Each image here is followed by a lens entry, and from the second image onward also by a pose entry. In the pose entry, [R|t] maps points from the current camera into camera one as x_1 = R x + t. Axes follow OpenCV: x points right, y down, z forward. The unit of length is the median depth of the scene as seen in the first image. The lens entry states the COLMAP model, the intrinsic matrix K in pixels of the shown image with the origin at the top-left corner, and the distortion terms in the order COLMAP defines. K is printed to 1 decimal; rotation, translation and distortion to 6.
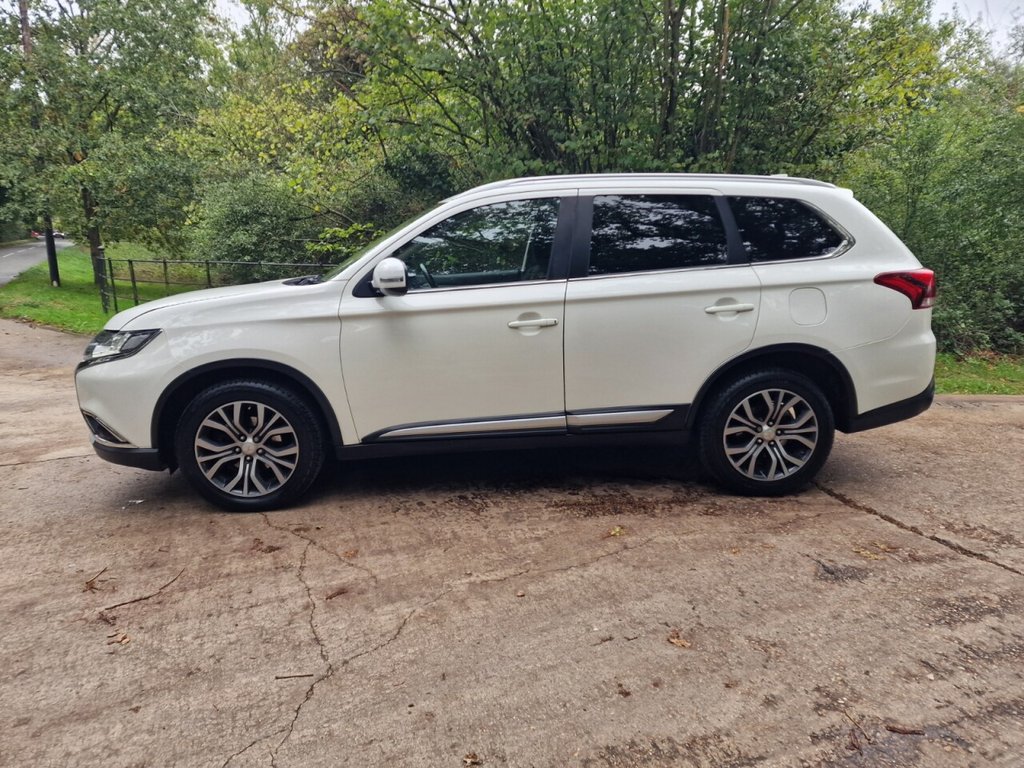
lens RADIAL K [[687.9, 0, 509.3], [0, 687.9, 380.4], [0, 0, 1]] dist [0.074943, -0.063647]
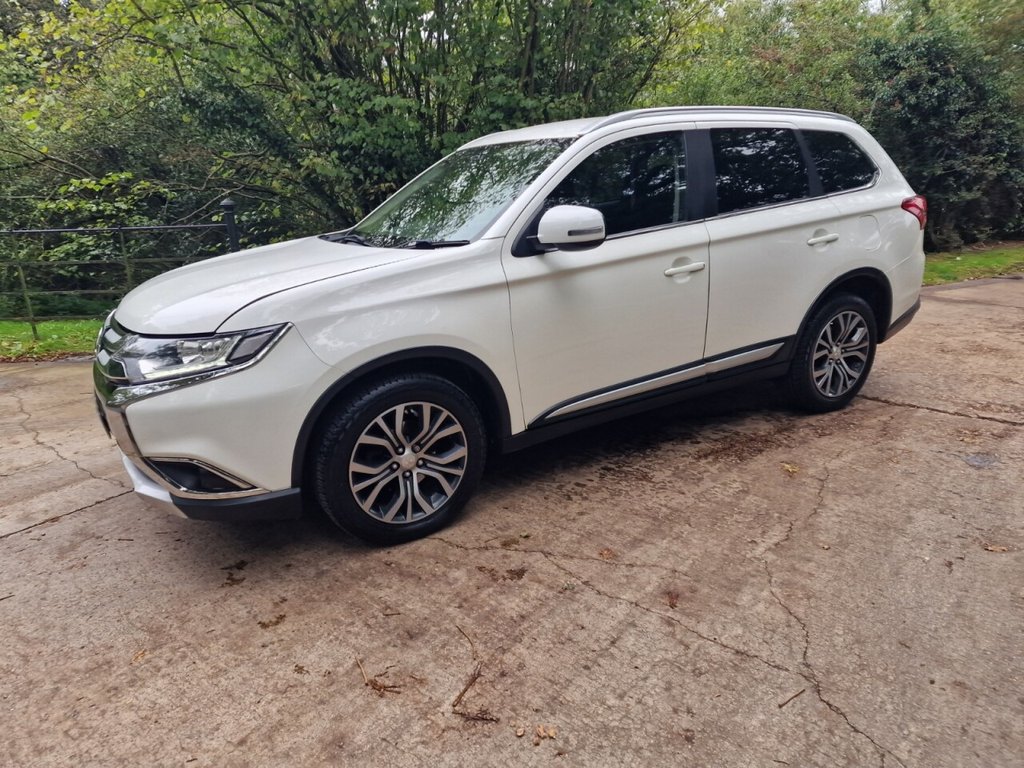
lens RADIAL K [[687.9, 0, 504.4], [0, 687.9, 378.1], [0, 0, 1]] dist [0.074943, -0.063647]
pose [[0.891677, -0.152277, 0.426291, -0.594105], [0.122415, 0.987749, 0.096781, -0.057582], [-0.435806, -0.034113, 0.899394, 0.251440]]
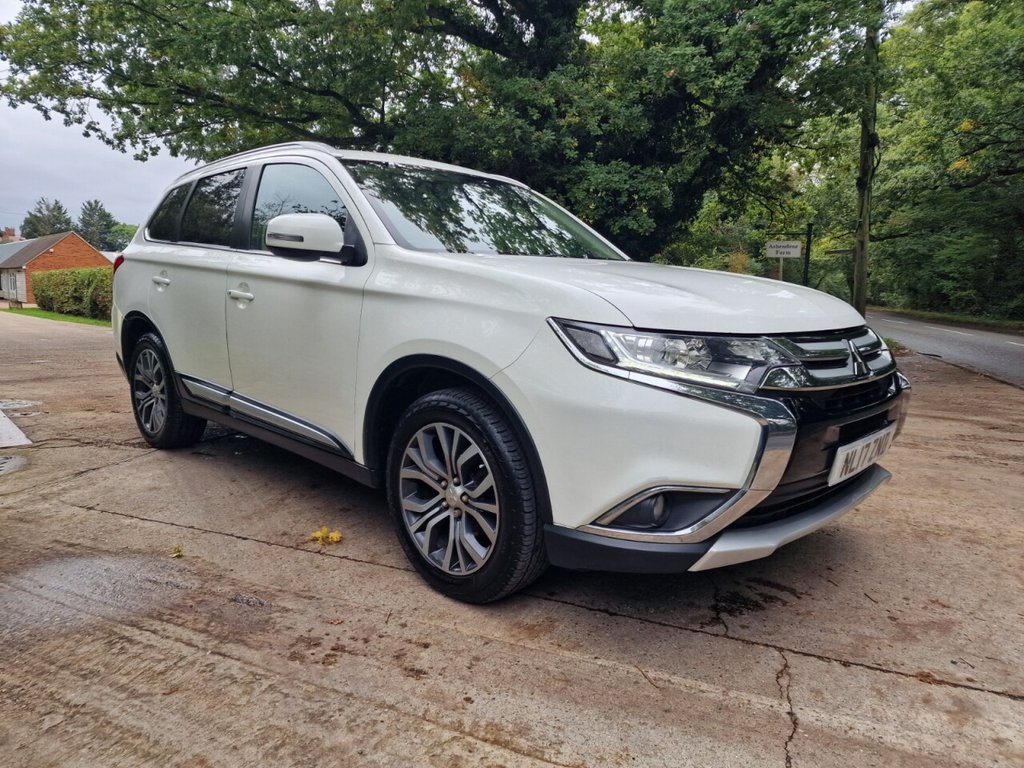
lens RADIAL K [[687.9, 0, 518.9], [0, 687.9, 385.7], [0, 0, 1]] dist [0.074943, -0.063647]
pose [[-0.675297, -0.111517, 0.729066, -0.910562], [0.130821, 0.954719, 0.267204, -0.261777], [-0.725851, 0.275819, -0.630130, 1.811853]]
